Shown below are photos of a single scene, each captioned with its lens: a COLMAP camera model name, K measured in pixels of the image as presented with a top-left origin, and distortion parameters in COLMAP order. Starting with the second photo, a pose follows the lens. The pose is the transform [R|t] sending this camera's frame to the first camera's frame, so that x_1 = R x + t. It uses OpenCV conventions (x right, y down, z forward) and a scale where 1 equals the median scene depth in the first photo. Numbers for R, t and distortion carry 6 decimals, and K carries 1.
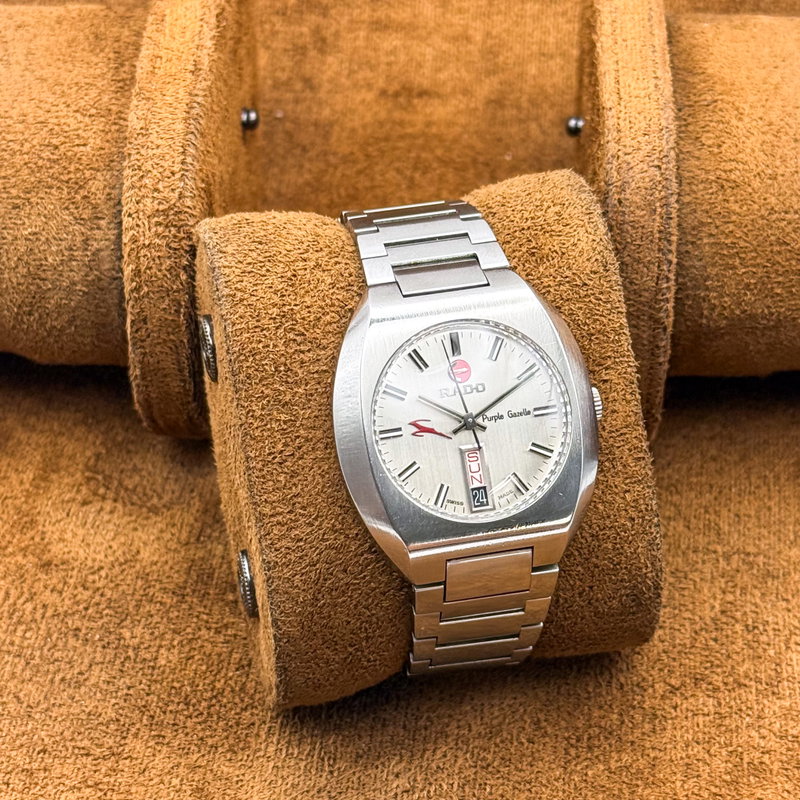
lens RADIAL K [[2132.4, 0, 412.2], [0, 2132.4, 401.9], [0, 0, 1]] dist [0.018087, 0.000000]
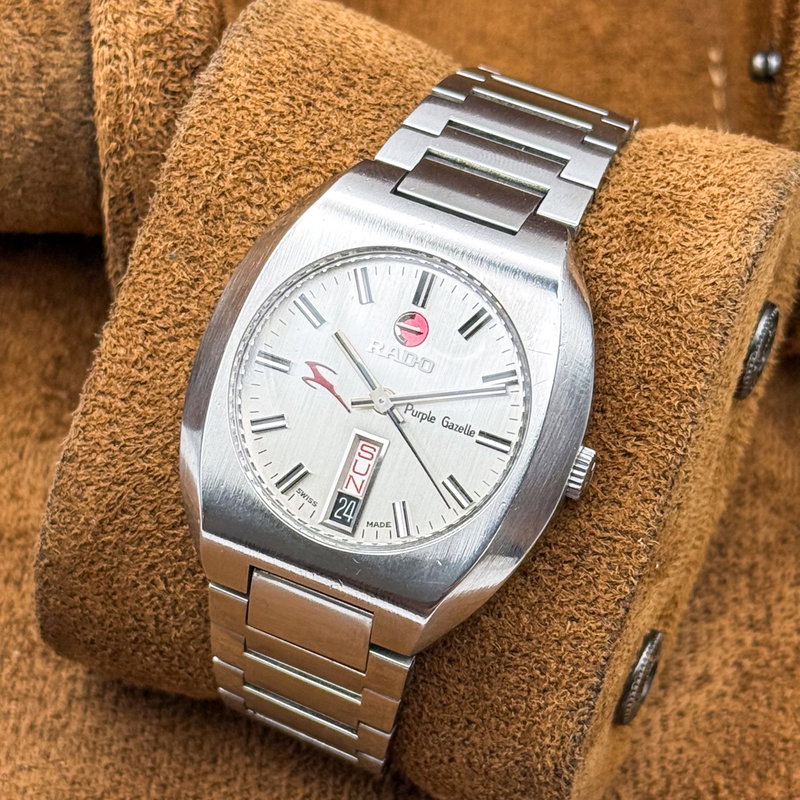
lens RADIAL K [[2643.3, 0, 398.4], [0, 2643.3, 401.0], [0, 0, 1]] dist [-0.010476, 0.000000]
pose [[0.806937, 0.458970, -0.371752, 0.331013], [-0.450877, 0.885244, 0.114247, -0.085688], [0.381527, 0.075425, 0.921275, 0.239627]]
